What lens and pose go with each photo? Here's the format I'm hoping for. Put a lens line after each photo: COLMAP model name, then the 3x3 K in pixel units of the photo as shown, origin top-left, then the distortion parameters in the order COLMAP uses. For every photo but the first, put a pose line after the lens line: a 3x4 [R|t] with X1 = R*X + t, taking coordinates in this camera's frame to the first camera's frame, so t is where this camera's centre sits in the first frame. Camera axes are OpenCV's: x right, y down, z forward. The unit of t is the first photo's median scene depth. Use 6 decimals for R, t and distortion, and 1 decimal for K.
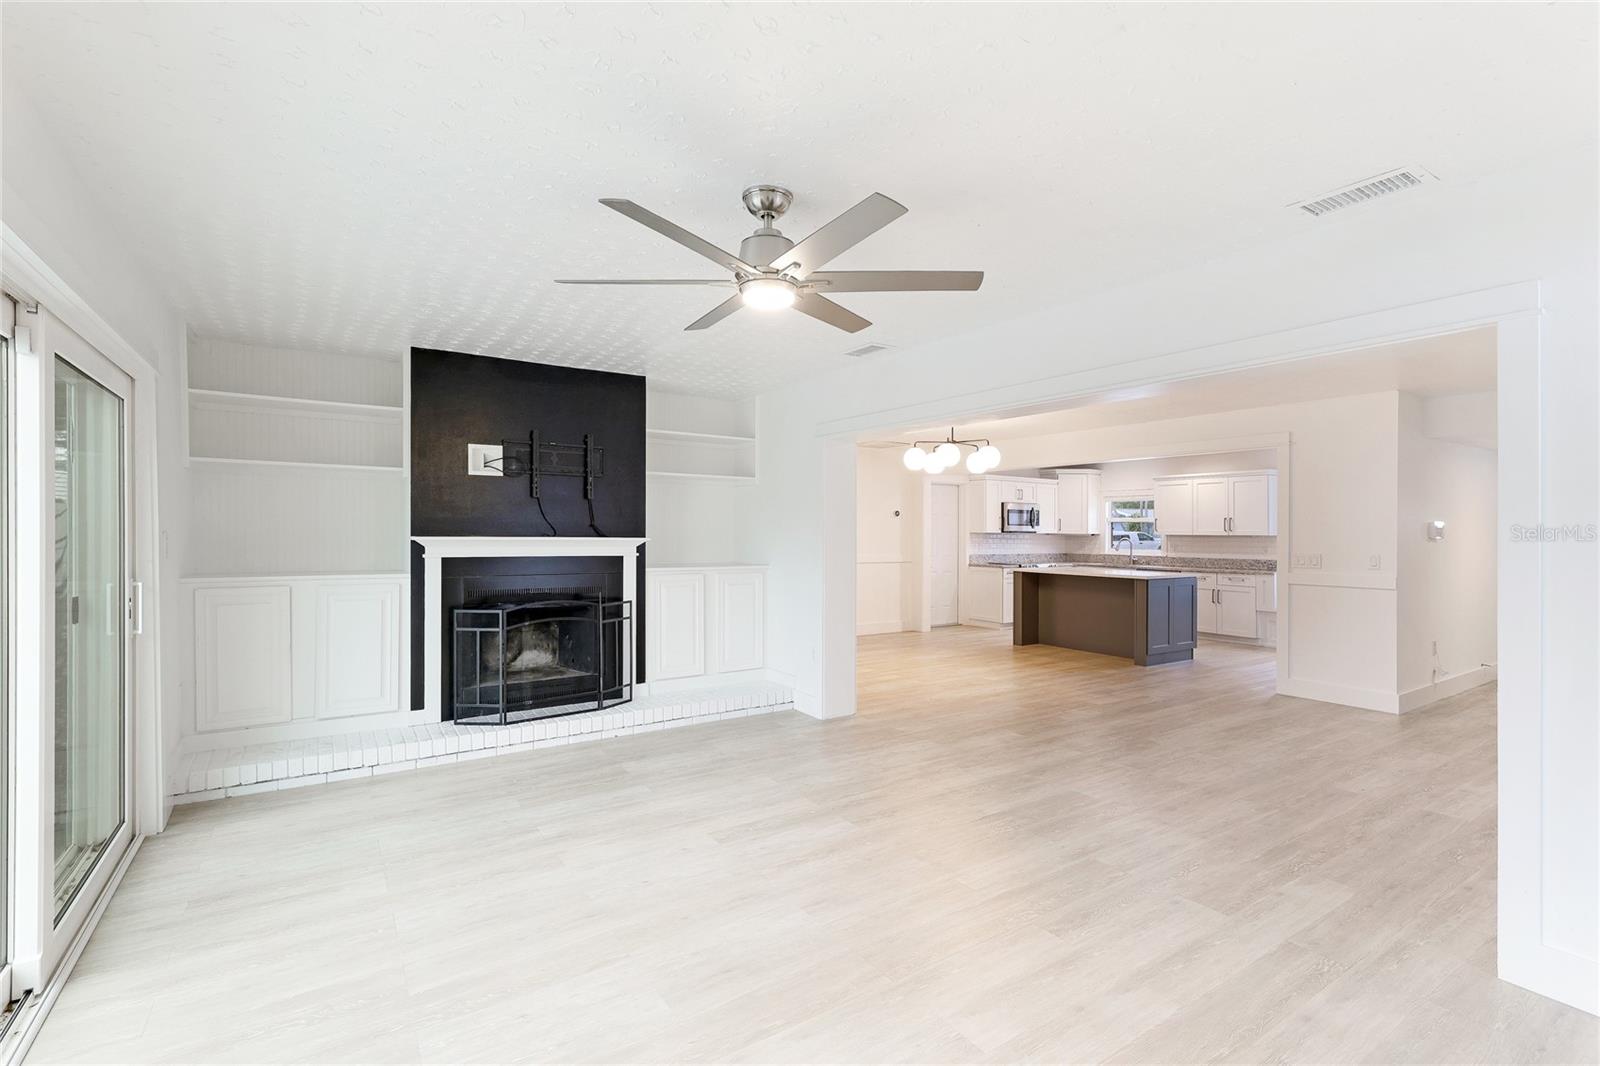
lens RADIAL K [[733.3, 0, 800.2], [0, 733.3, 529.5], [0, 0, 1]] dist [0.000278, 0.000161]
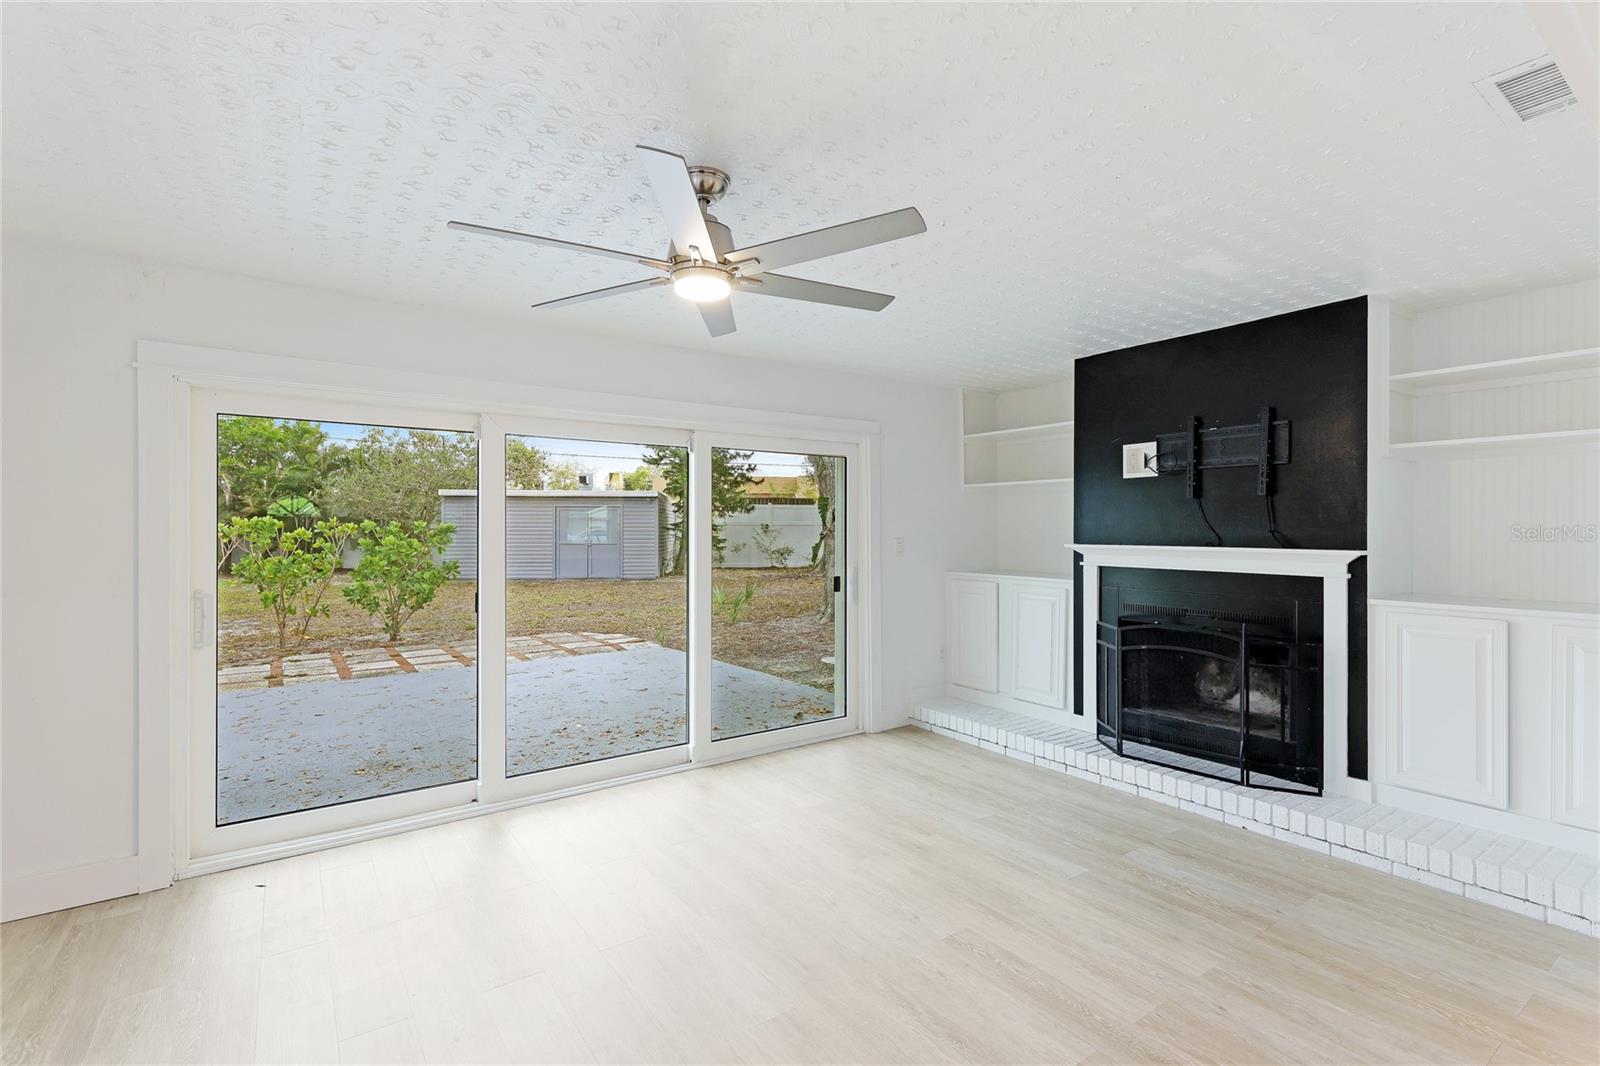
lens RADIAL K [[720.3, 0, 804.1], [0, 720.3, 531.7], [0, 0, 1]] dist [-0.000869, 0.000045]
pose [[0.034766, -0.006039, -0.999377, 0.462741], [0.000200, 0.999982, -0.006036, -0.002006], [0.999395, 0.000010, 0.034767, 0.582373]]
